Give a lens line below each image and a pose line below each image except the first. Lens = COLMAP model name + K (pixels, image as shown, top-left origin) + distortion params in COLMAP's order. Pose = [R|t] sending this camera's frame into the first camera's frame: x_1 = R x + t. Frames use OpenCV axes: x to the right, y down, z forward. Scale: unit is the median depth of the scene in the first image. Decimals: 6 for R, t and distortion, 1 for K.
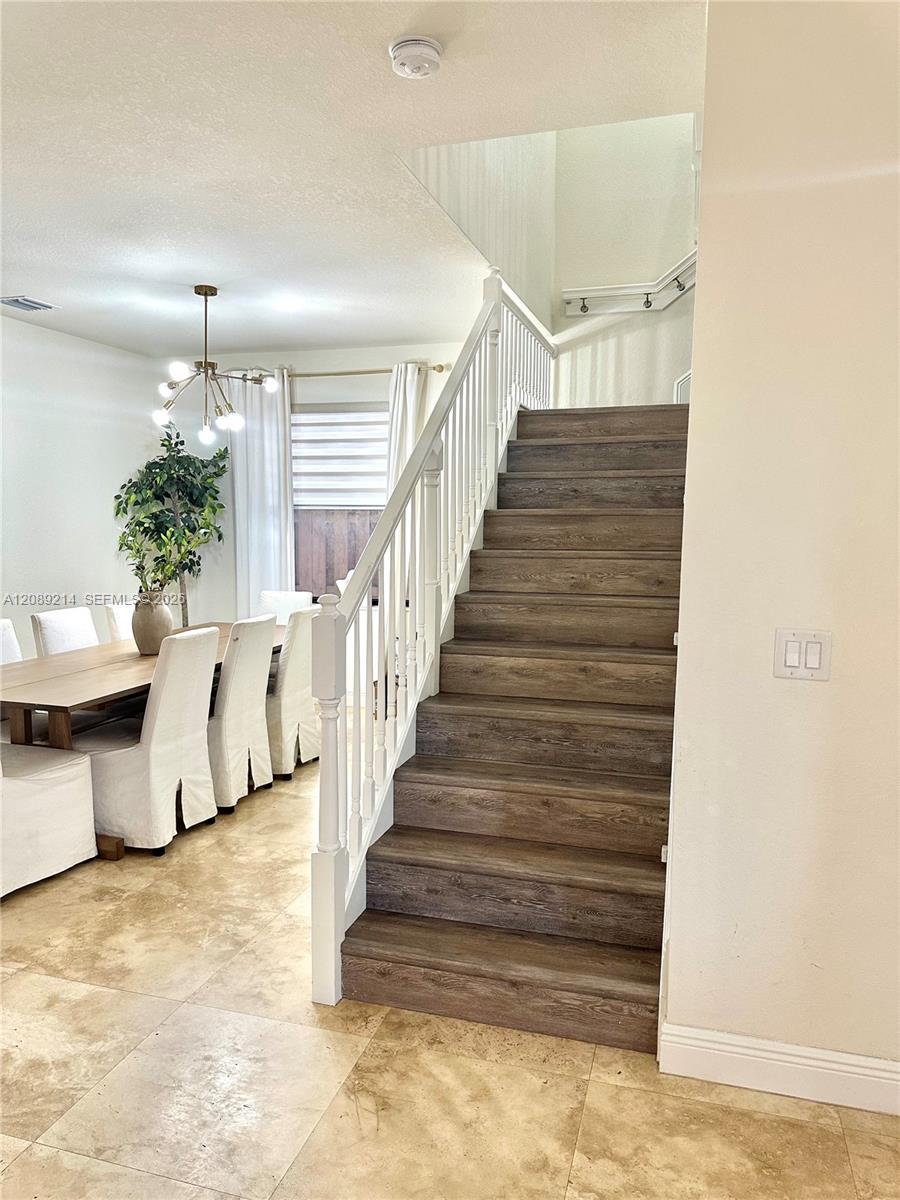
lens RADIAL K [[852.9, 0, 447.9], [0, 852.9, 604.8], [0, 0, 1]] dist [0.093541, -0.149217]
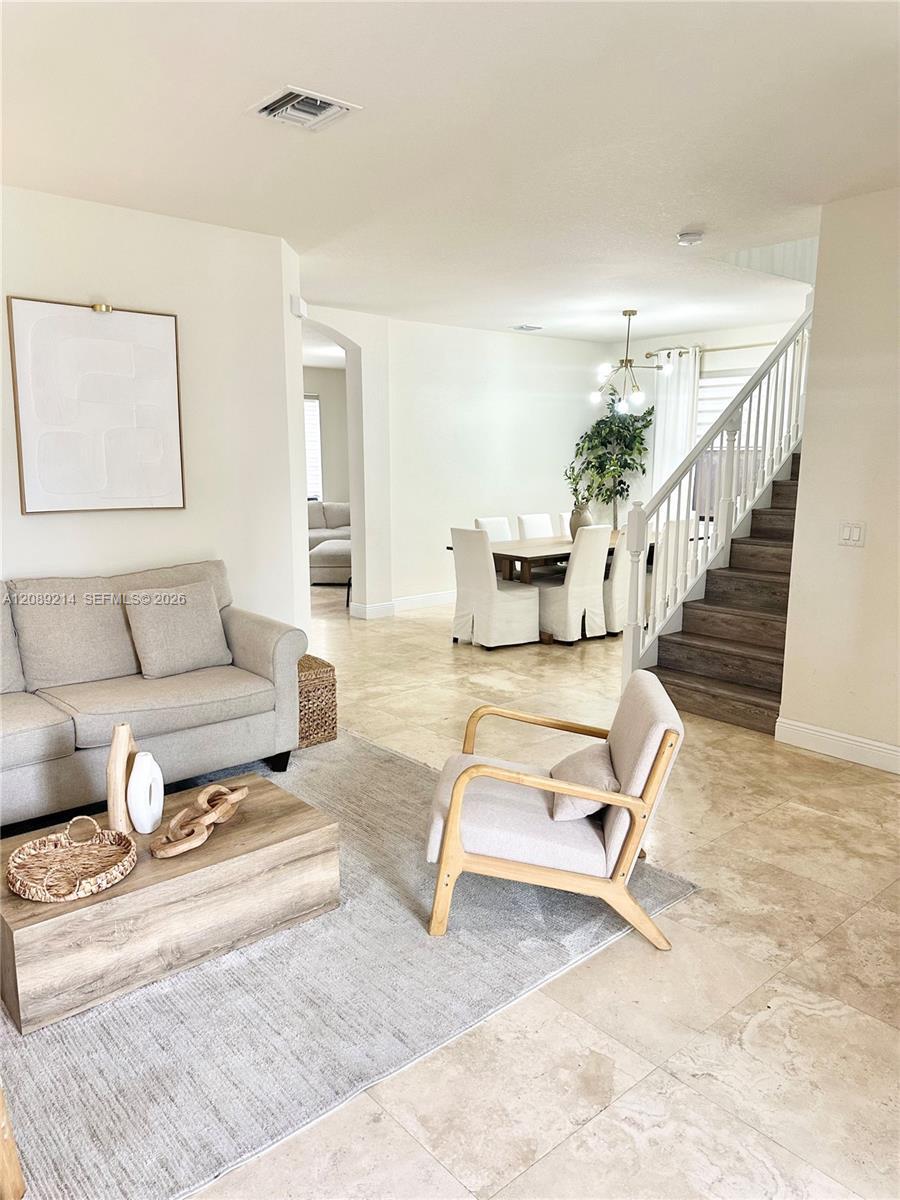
lens RADIAL K [[852.9, 0, 447.9], [0, 852.9, 604.8], [0, 0, 1]] dist [0.093541, -0.149217]
pose [[0.851004, 0.086530, -0.517981, 0.367890], [-0.046477, 0.994871, 0.089837, 0.047346], [0.523098, -0.052377, 0.850661, -0.661782]]
